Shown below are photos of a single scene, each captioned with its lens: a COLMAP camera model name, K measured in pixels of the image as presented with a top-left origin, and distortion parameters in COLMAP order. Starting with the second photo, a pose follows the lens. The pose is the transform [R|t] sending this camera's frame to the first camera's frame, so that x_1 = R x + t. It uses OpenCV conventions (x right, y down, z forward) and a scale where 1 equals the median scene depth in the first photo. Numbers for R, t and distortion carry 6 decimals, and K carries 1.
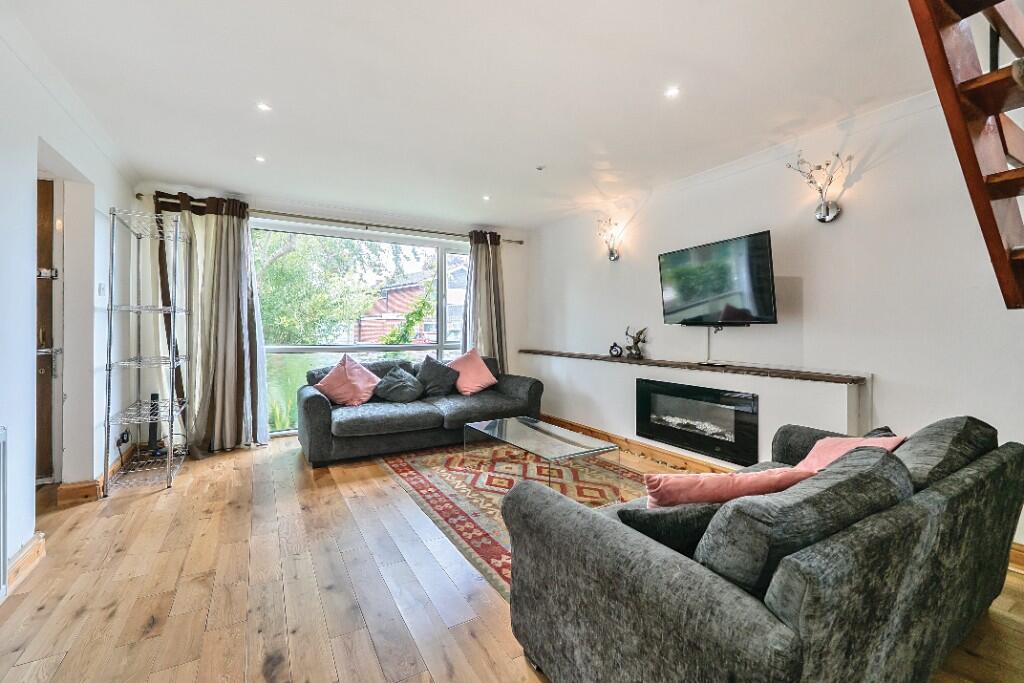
lens RADIAL K [[429.5, 0, 511.5], [0, 429.5, 329.9], [0, 0, 1]] dist [0.000754, 0.000074]
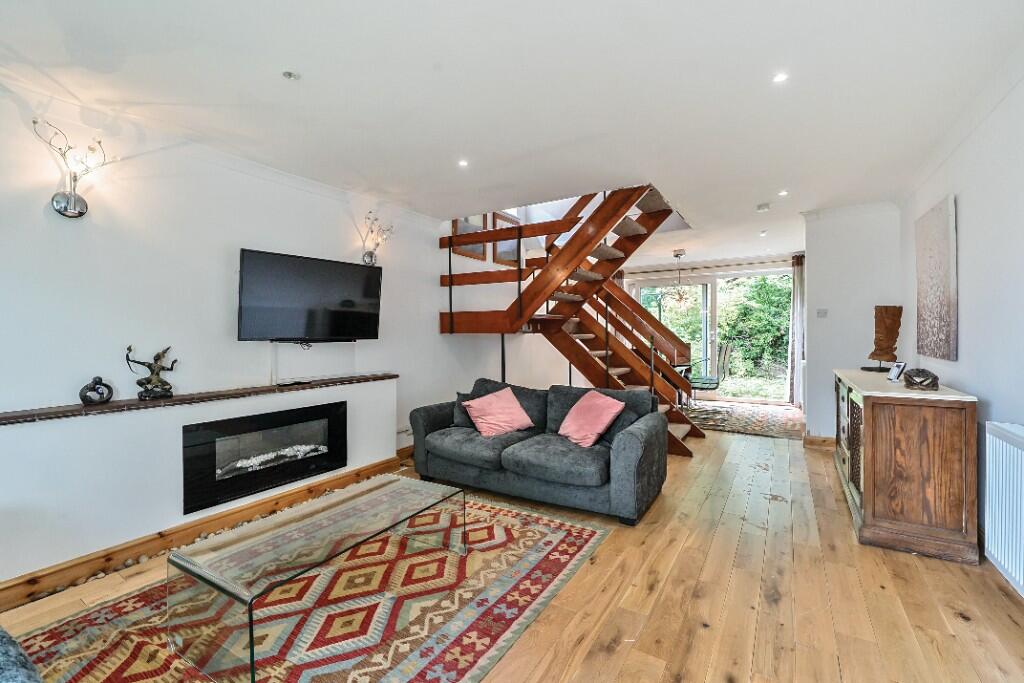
lens RADIAL K [[438.7, 0, 512.0], [0, 438.7, 341.5], [0, 0, 1]] dist [-0.000311, -0.000014]
pose [[-0.457826, -0.012188, 0.888958, -0.612097], [0.012460, 0.999720, 0.020123, -0.024349], [-0.888955, 0.020289, -0.457546, 1.028211]]
